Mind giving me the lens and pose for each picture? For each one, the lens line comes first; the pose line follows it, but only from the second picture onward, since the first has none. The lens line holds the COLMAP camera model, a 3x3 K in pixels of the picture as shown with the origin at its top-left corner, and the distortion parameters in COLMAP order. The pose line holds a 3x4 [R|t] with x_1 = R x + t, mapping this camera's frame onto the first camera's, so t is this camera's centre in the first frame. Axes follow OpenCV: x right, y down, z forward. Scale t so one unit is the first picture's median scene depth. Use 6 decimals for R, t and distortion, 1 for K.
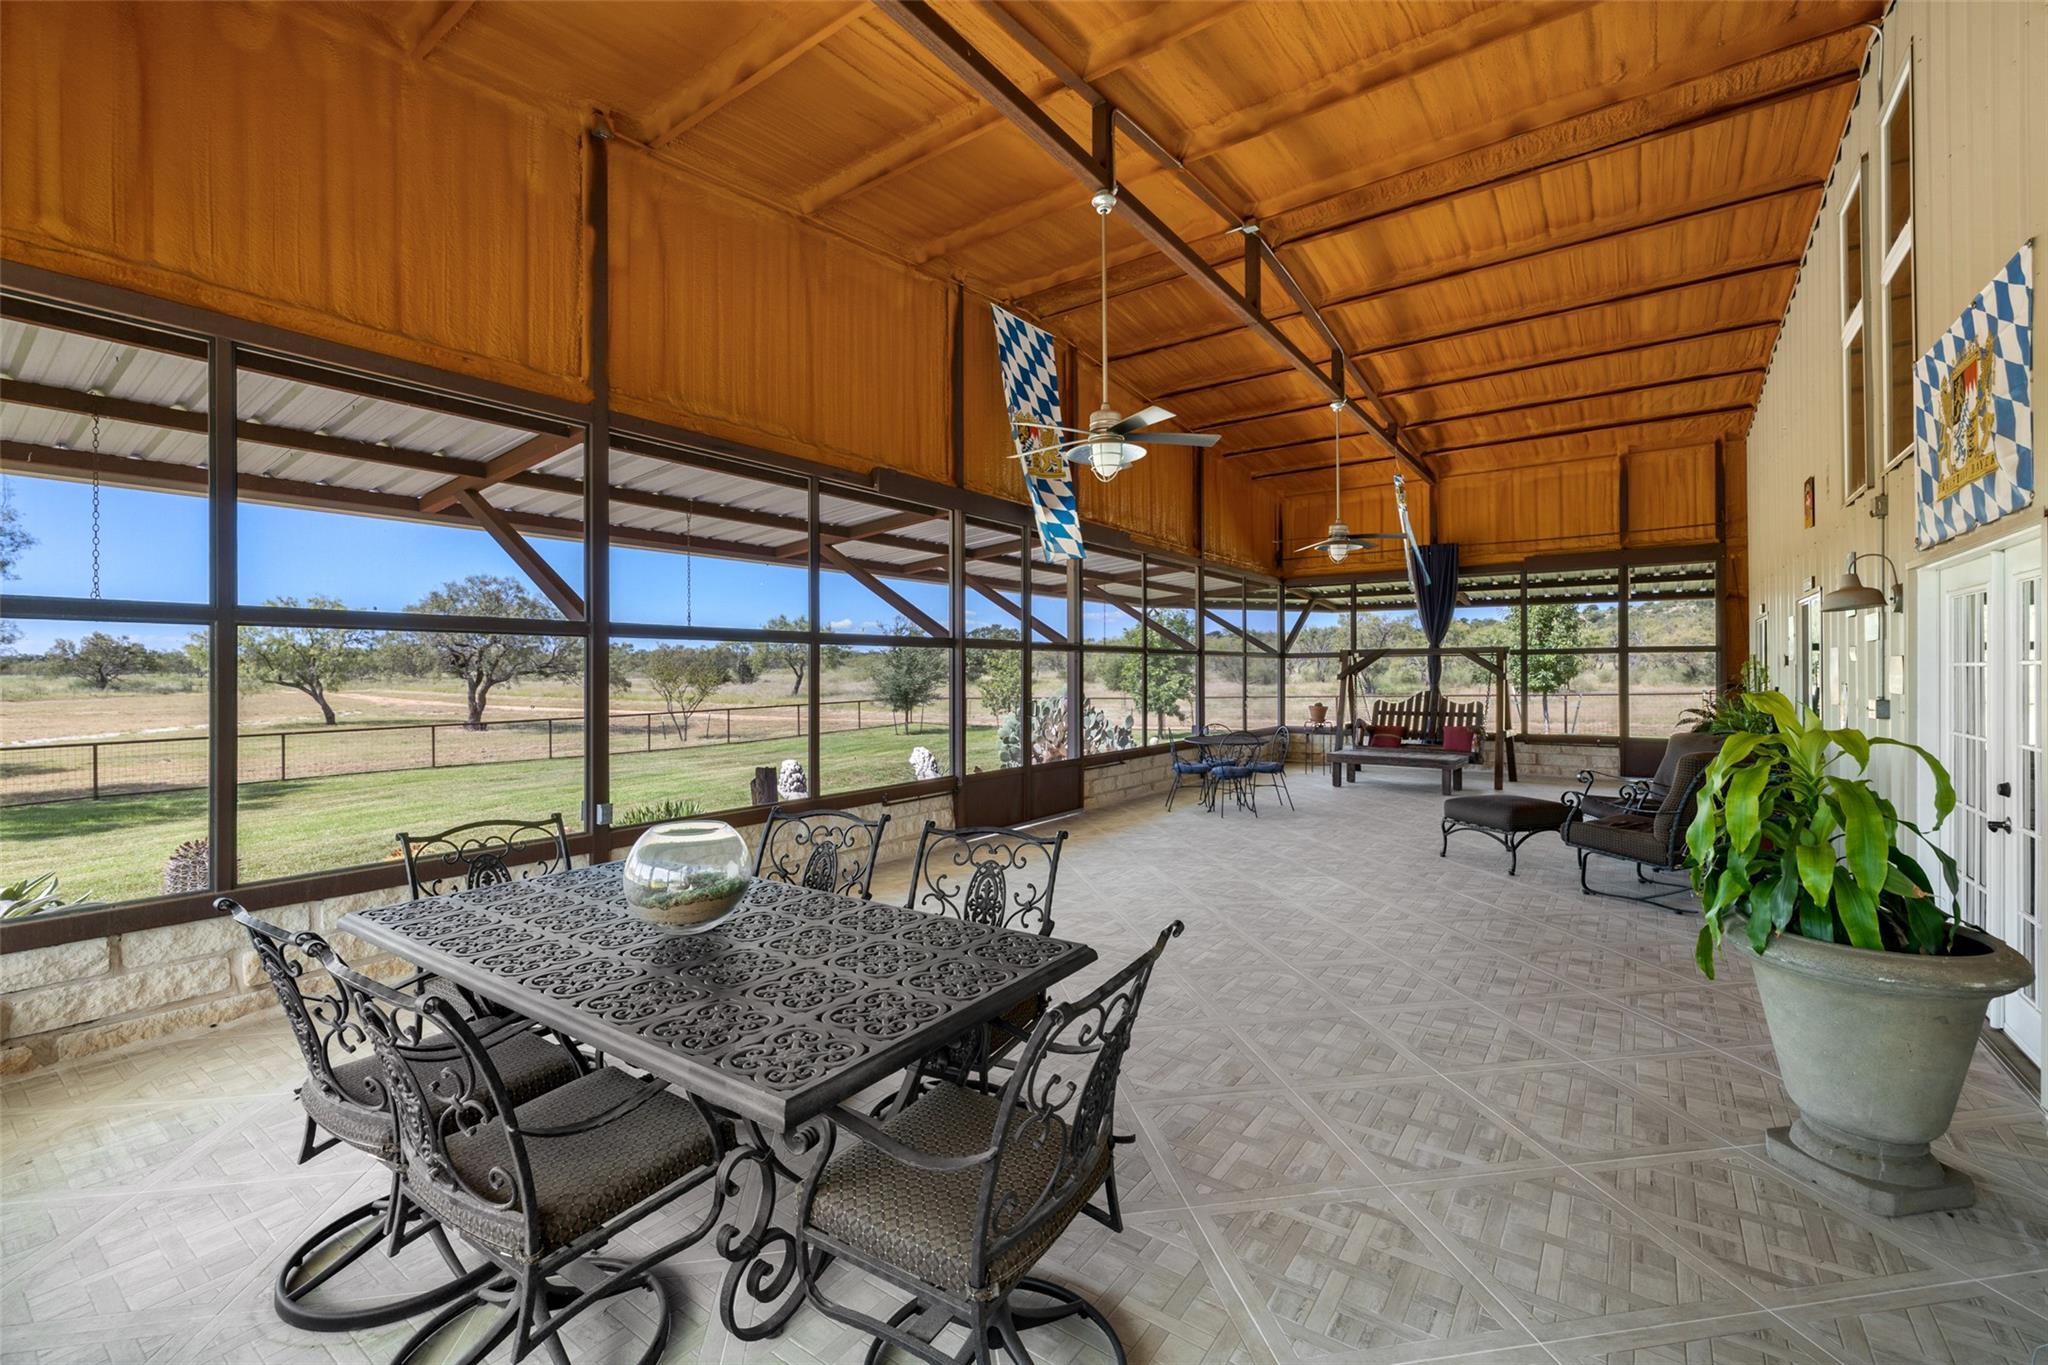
lens RADIAL K [[862.8, 0, 1024.0], [0, 862.8, 682.5], [0, 0, 1]] dist [0.000291, -0.000082]
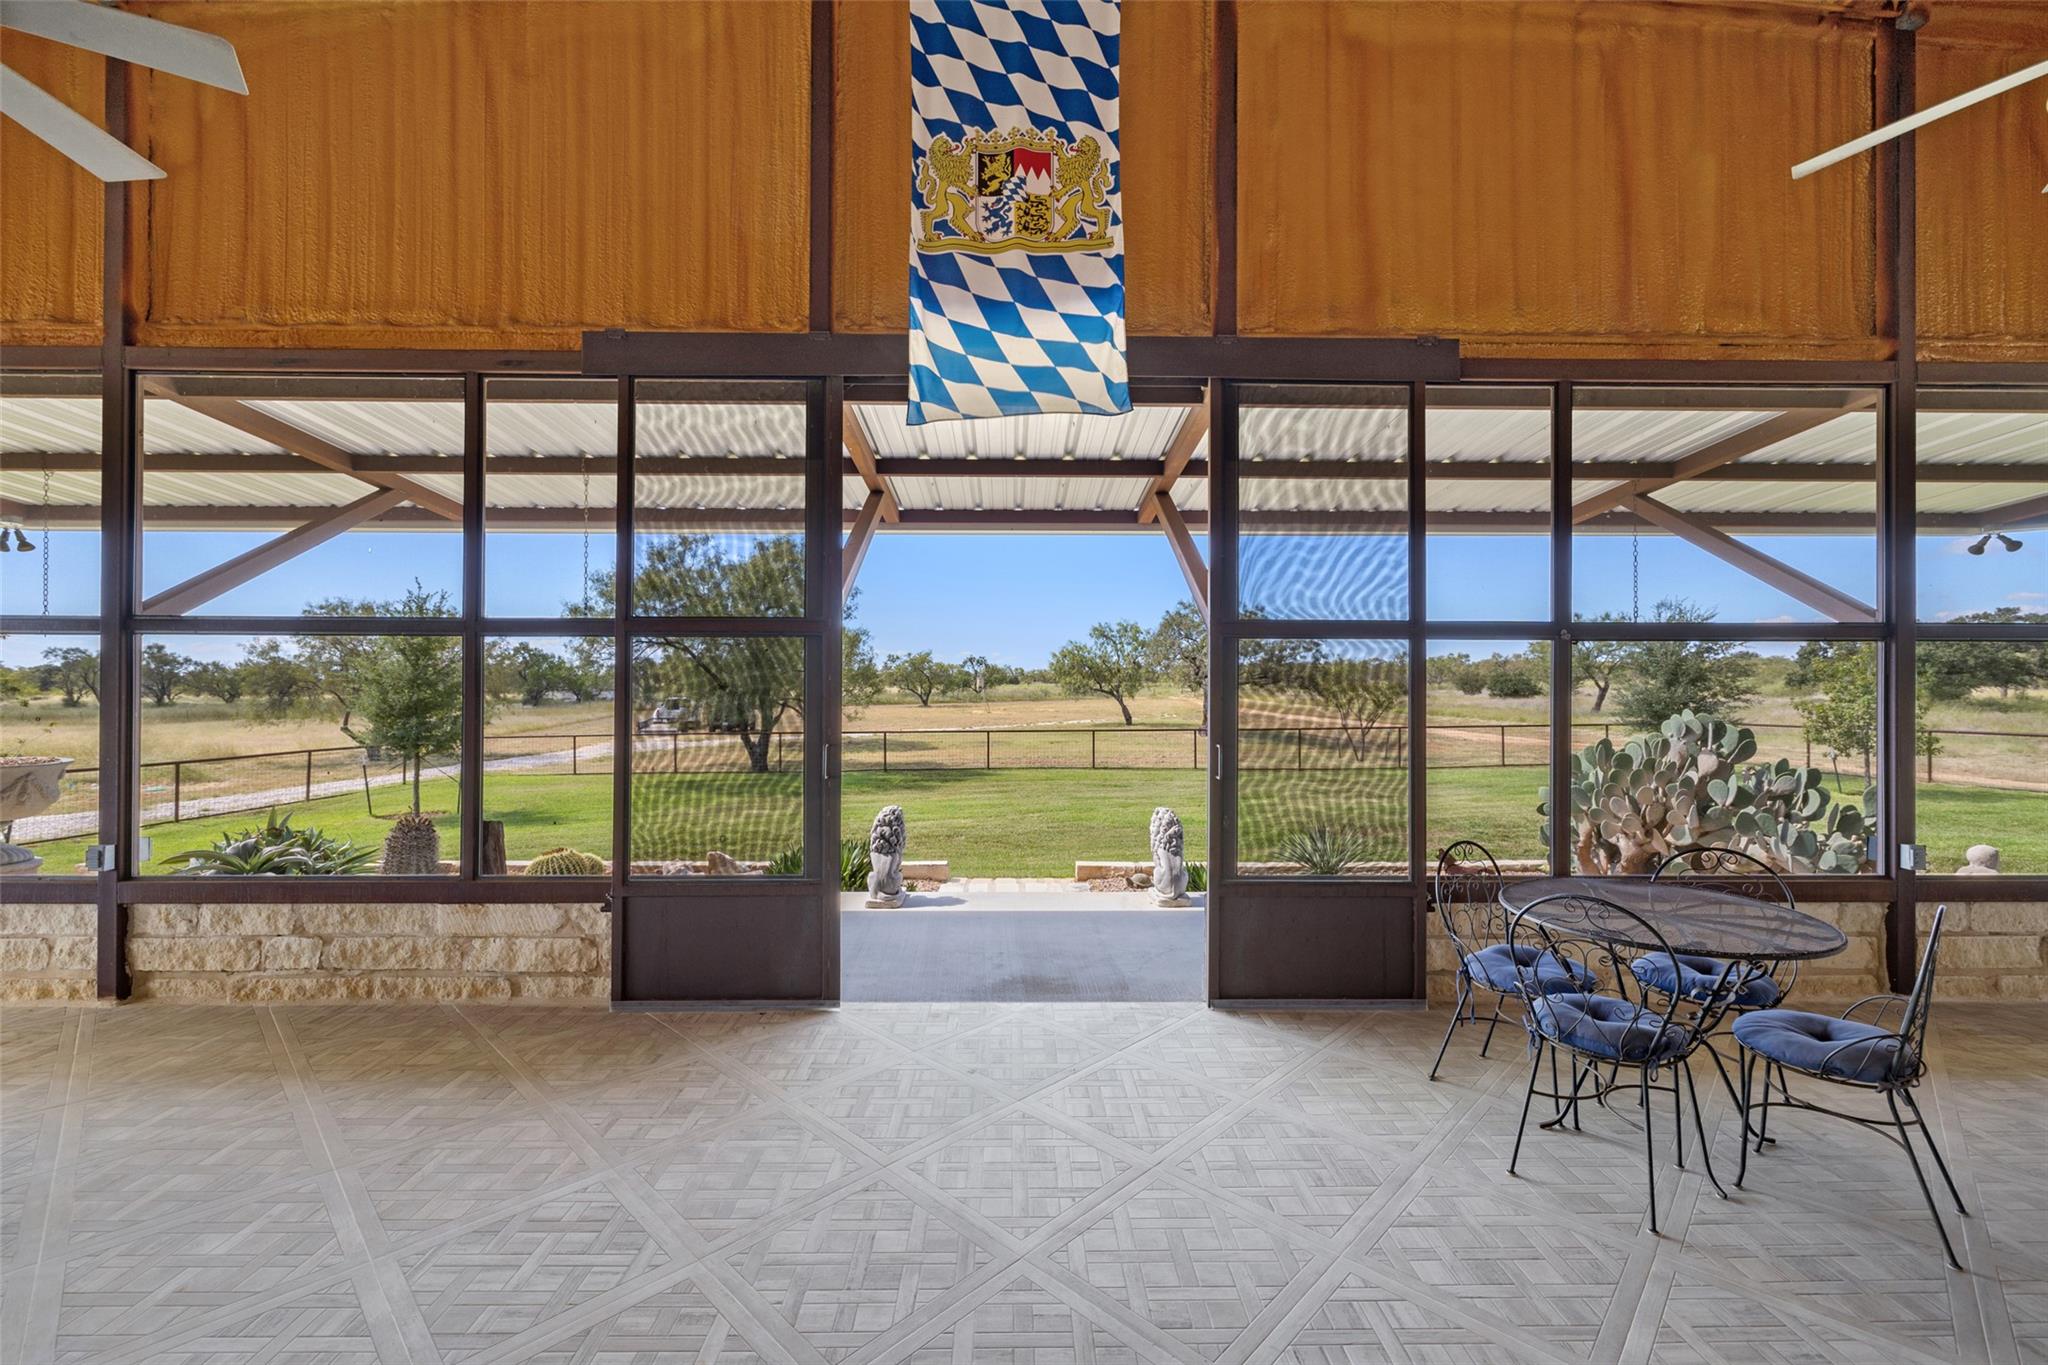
lens RADIAL K [[962.7, 0, 1024.0], [0, 962.7, 682.5], [0, 0, 1]] dist [0.001345, 0.000057]
pose [[0.584408, 0.010167, -0.811397, 0.163897], [-0.017336, 0.999850, 0.000042, -0.005104], [0.811275, 0.014042, 0.584496, 0.259812]]
